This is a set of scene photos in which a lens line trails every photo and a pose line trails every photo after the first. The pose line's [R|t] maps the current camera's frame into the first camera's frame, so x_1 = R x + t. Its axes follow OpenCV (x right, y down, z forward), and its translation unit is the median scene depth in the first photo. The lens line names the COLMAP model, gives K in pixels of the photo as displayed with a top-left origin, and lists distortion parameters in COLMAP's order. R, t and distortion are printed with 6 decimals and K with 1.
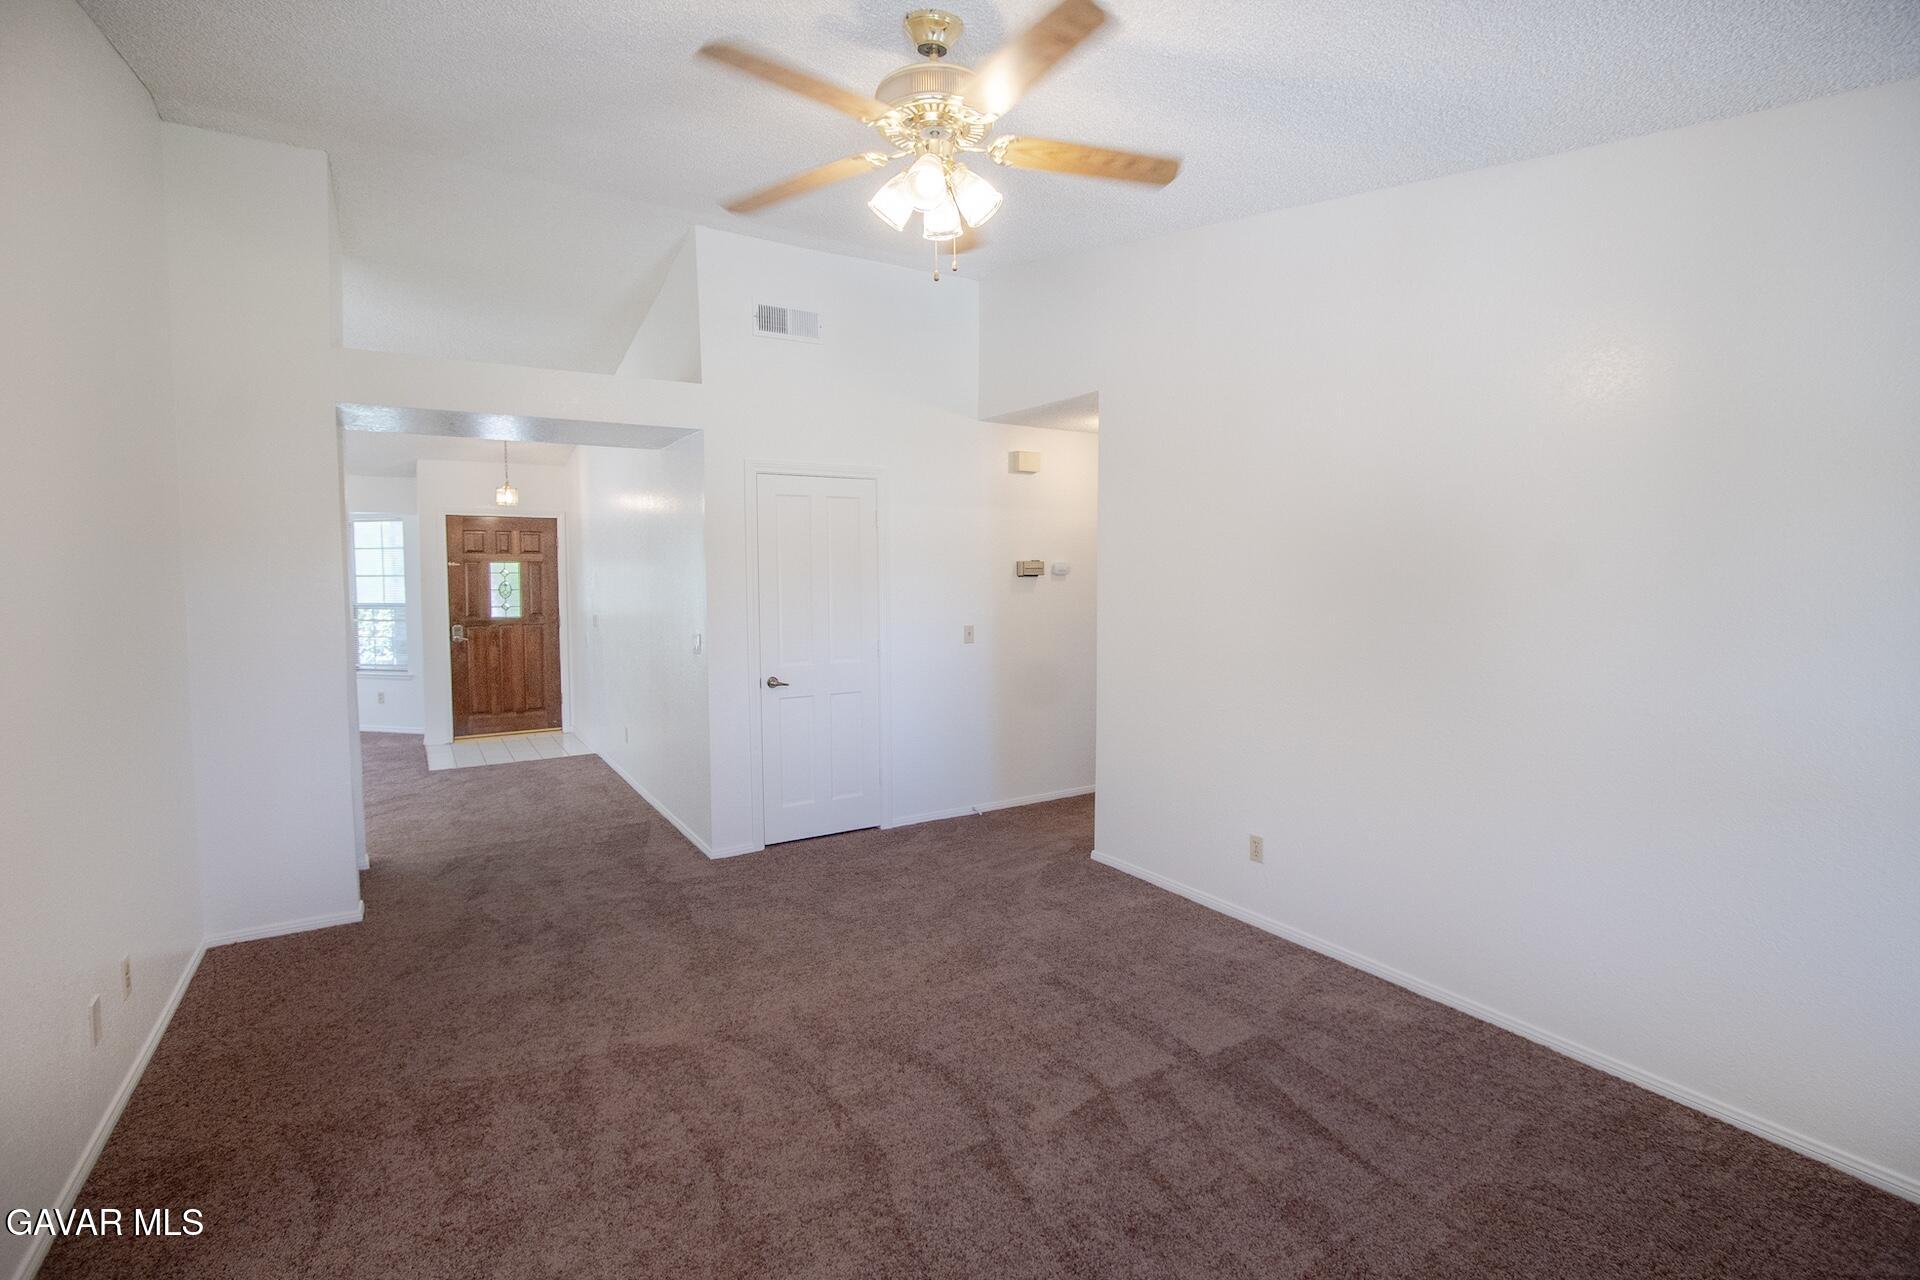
lens RADIAL K [[877.1, 0, 957.8], [0, 877.1, 628.6], [0, 0, 1]] dist [-0.020454, 0.004216]
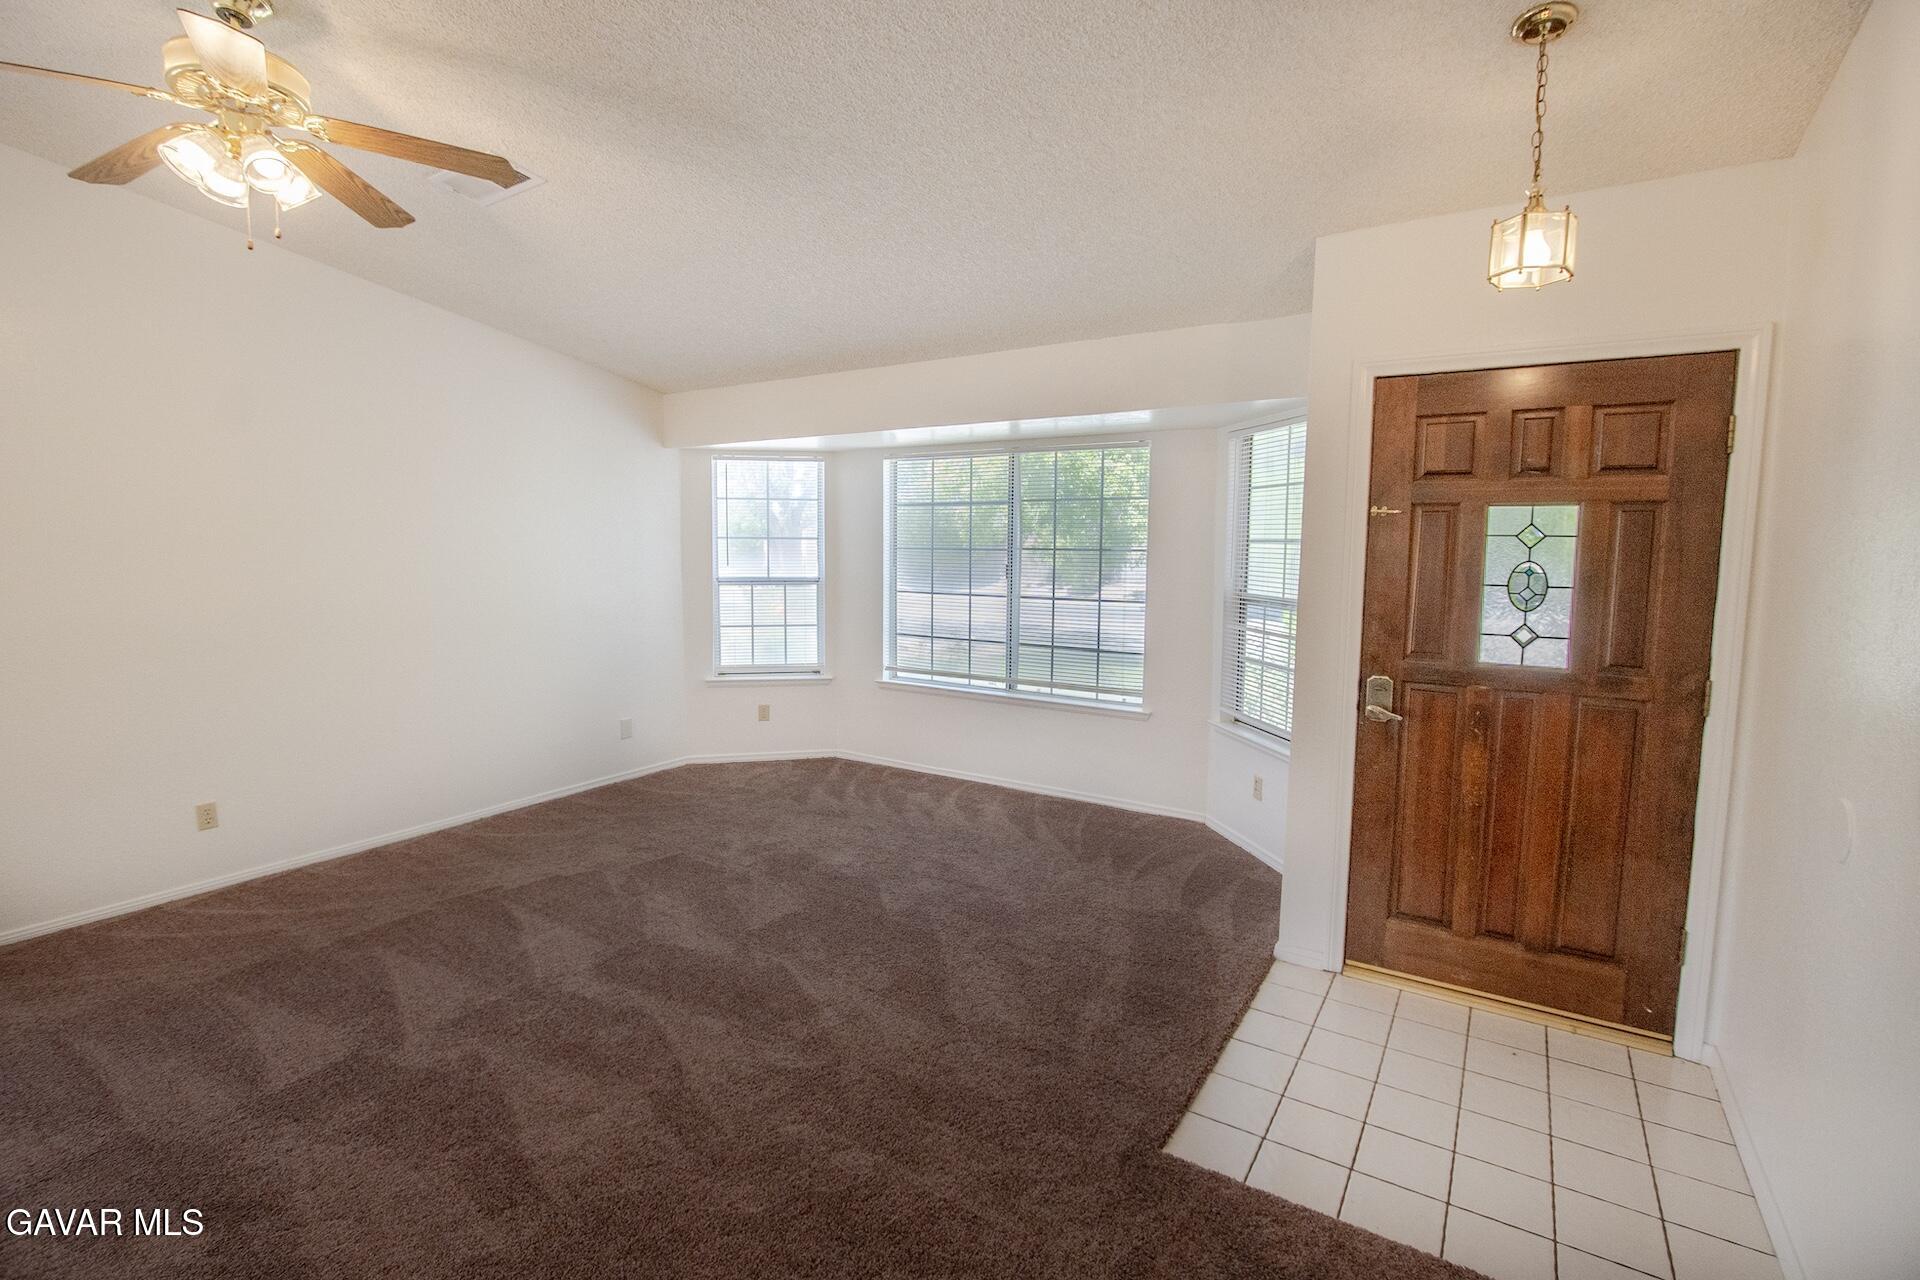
lens RADIAL K [[877.1, 0, 954.6], [0, 877.1, 619.0], [0, 0, 1]] dist [-0.020454, 0.004216]
pose [[0.418030, 0.087919, -0.904169, -0.306661], [-0.062561, 0.995729, 0.067898, -0.040884], [0.906276, 0.028182, 0.421745, 0.658404]]
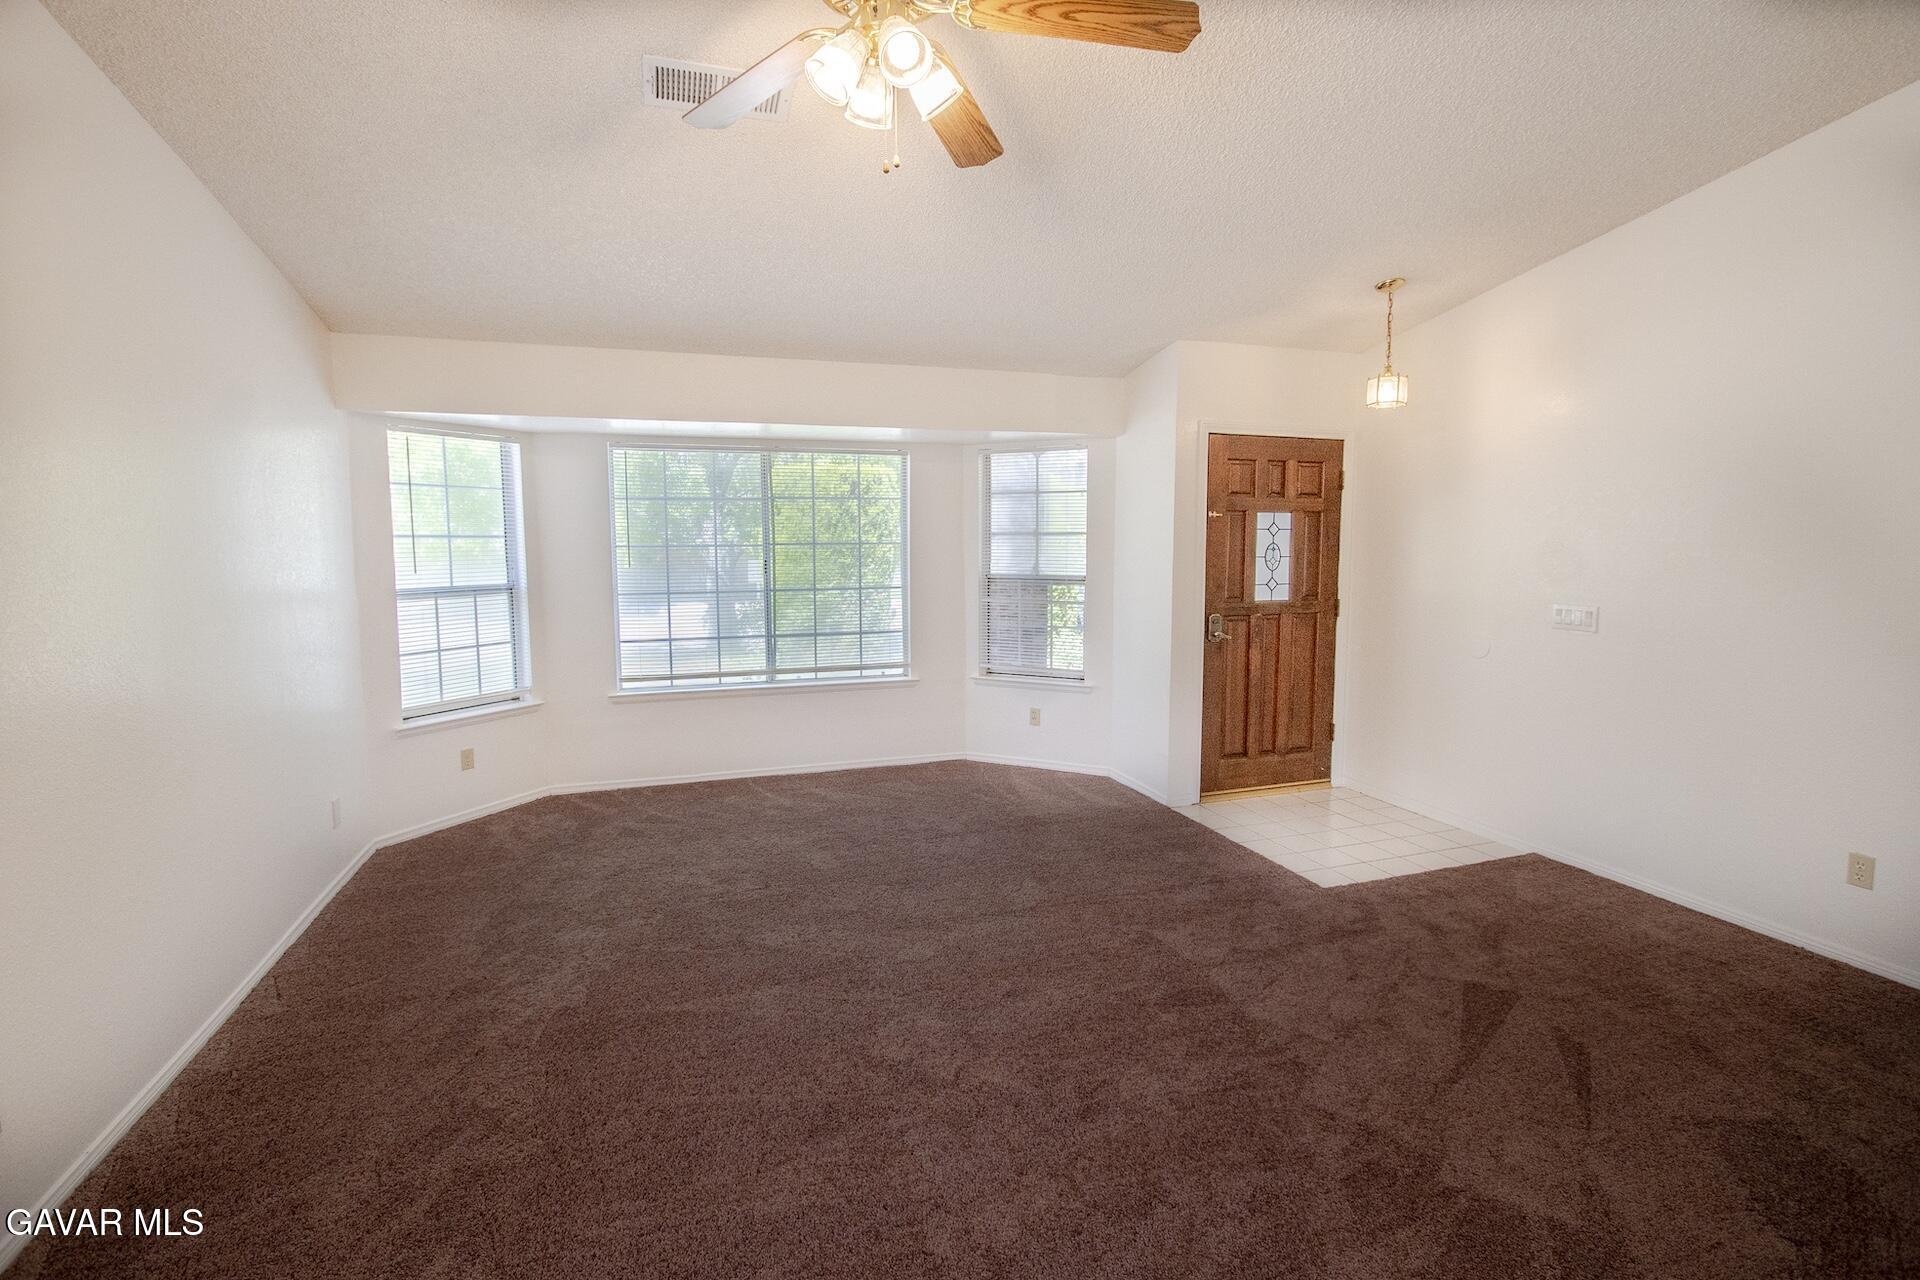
lens RADIAL K [[877.1, 0, 948.8], [0, 877.1, 616.3], [0, 0, 1]] dist [-0.020454, 0.004216]
pose [[0.970865, 0.020996, -0.238704, -0.592031], [-0.013911, 0.999412, 0.031329, -0.018682], [0.239222, -0.027096, 0.970587, 0.345825]]
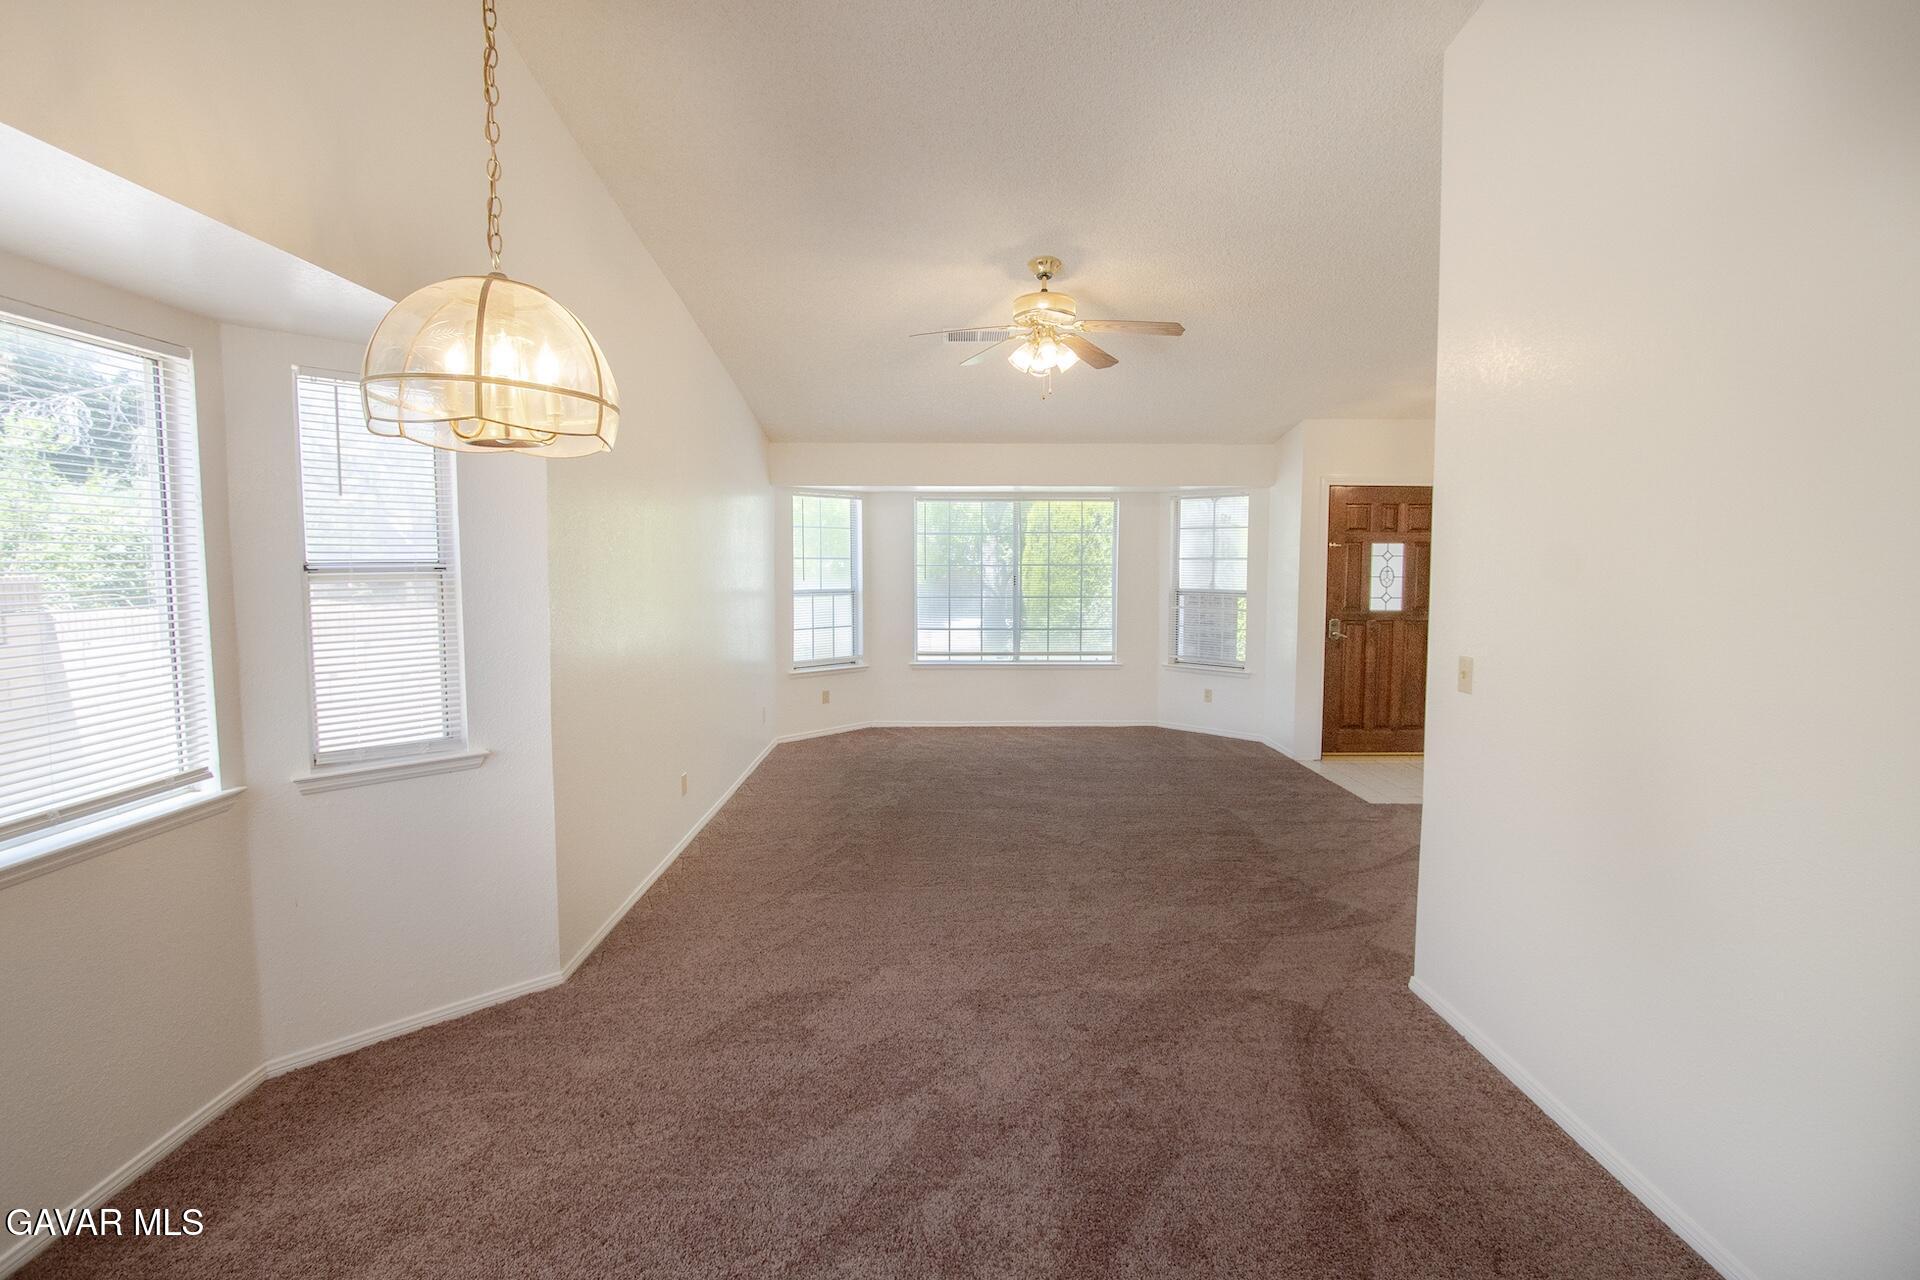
lens RADIAL K [[877.1, 0, 954.8], [0, 877.1, 609.9], [0, 0, 1]] dist [-0.020454, 0.004216]
pose [[0.851726, 0.034133, -0.522875, -0.435540], [-0.036027, 0.999329, 0.006551, -0.004817], [0.522748, 0.013258, 0.852384, 0.101978]]
